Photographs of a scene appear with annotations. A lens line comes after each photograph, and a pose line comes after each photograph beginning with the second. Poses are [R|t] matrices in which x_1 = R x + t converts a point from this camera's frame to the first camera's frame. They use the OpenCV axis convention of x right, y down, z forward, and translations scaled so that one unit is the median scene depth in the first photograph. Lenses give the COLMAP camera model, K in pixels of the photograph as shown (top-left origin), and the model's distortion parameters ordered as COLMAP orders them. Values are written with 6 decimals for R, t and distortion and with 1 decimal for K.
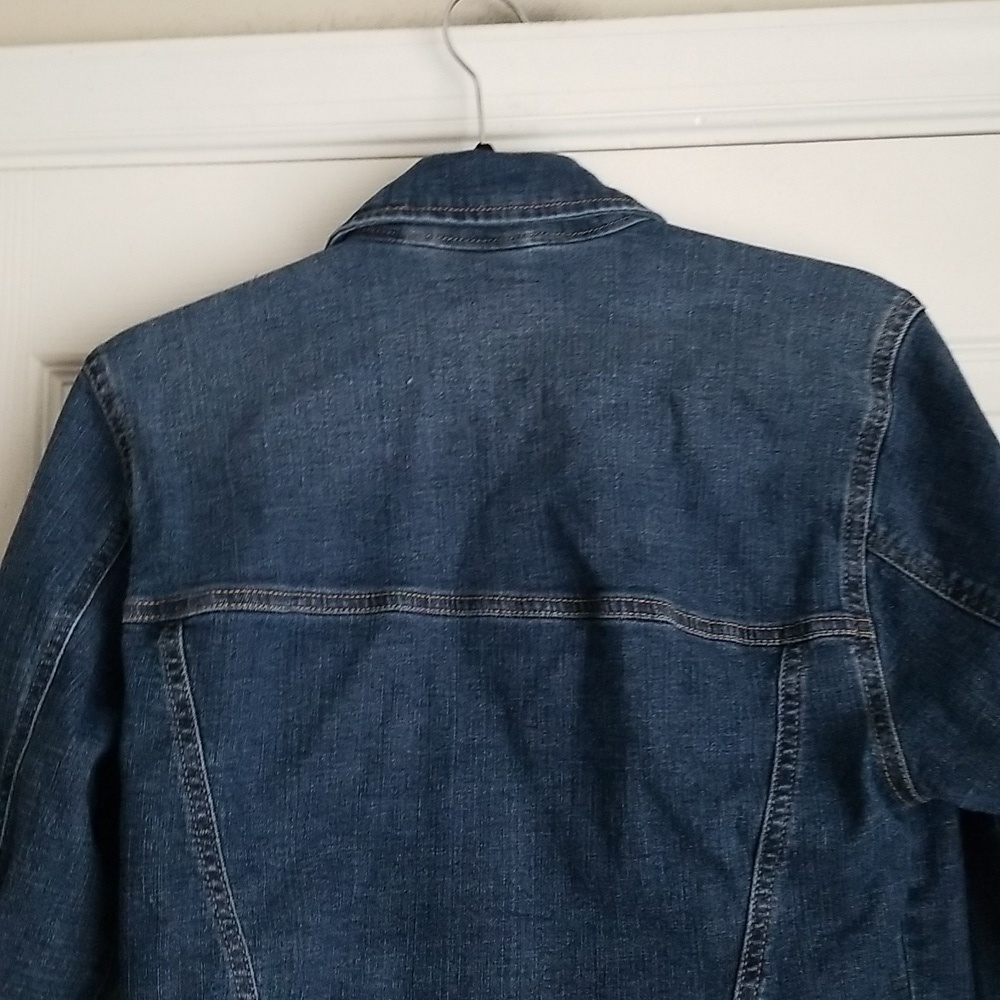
lens RADIAL K [[1274.0, 0, 499.5], [0, 1274.0, 491.8], [0, 0, 1]] dist [0.119899, -0.274476]
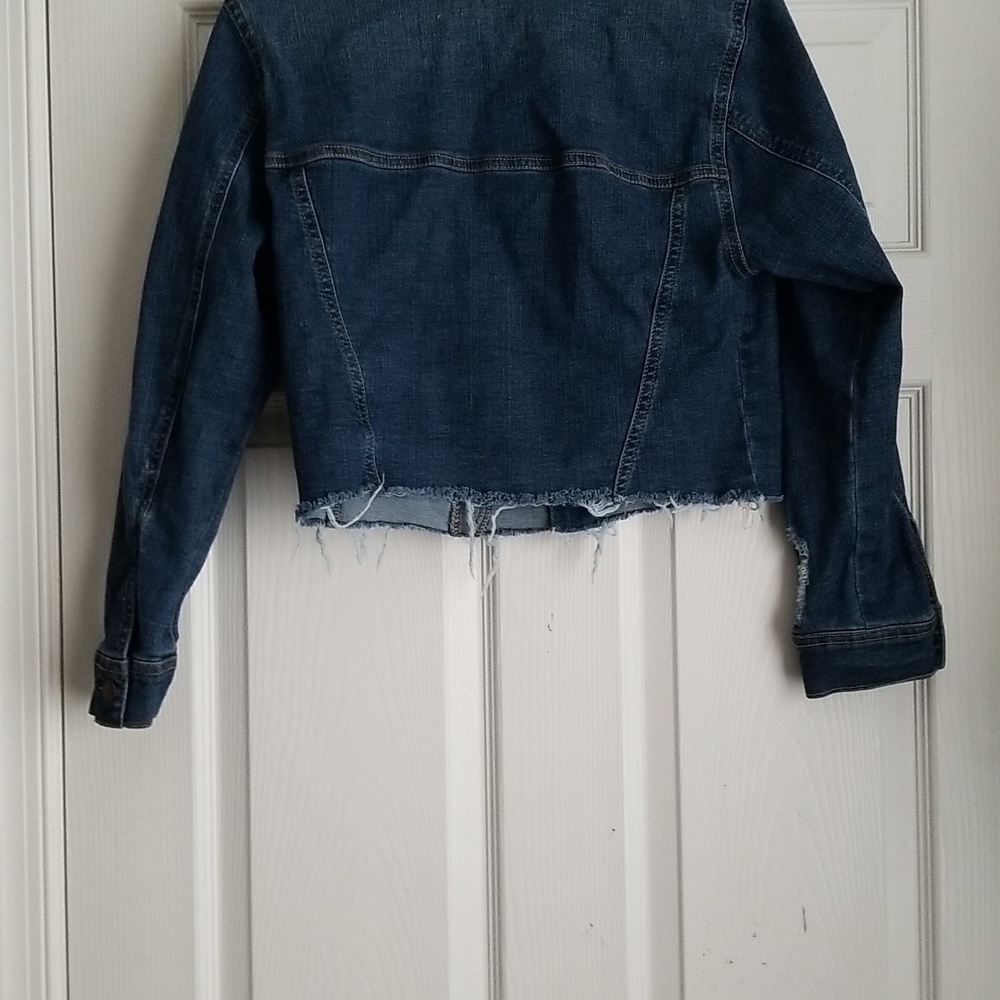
lens RADIAL K [[1274.0, 0, 499.5], [0, 1274.0, 491.8], [0, 0, 1]] dist [0.119899, -0.274476]
pose [[0.997903, -0.013428, 0.063325, -0.108610], [0.003701, 0.988483, 0.151284, 0.257356], [-0.064627, -0.150732, 0.986460, -0.654103]]
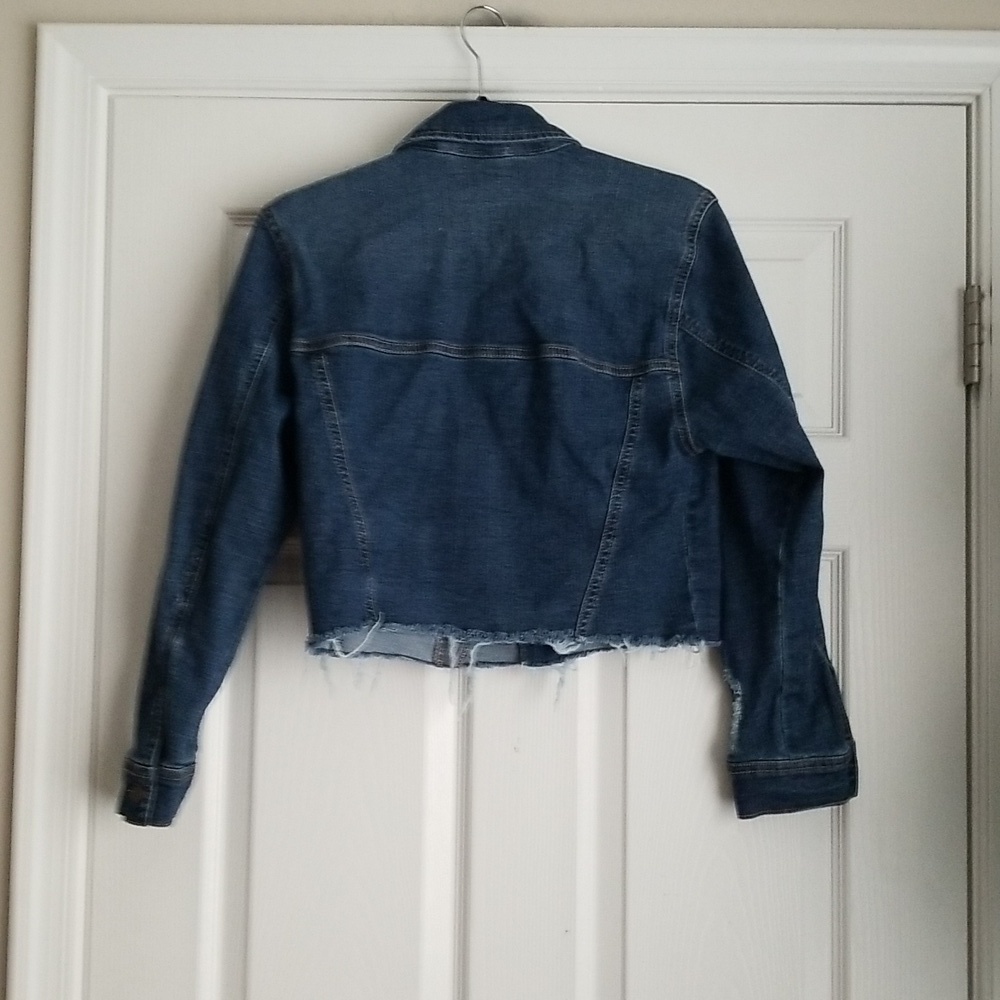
lens RADIAL K [[1309.9, 0, 455.1], [0, 1309.9, 519.4], [0, 0, 1]] dist [0.085495, -0.044708]
pose [[0.997129, 0.024611, 0.071614, -0.183163], [-0.031082, 0.995395, 0.090685, 0.164640], [-0.069053, -0.092650, 0.993301, -0.965375]]
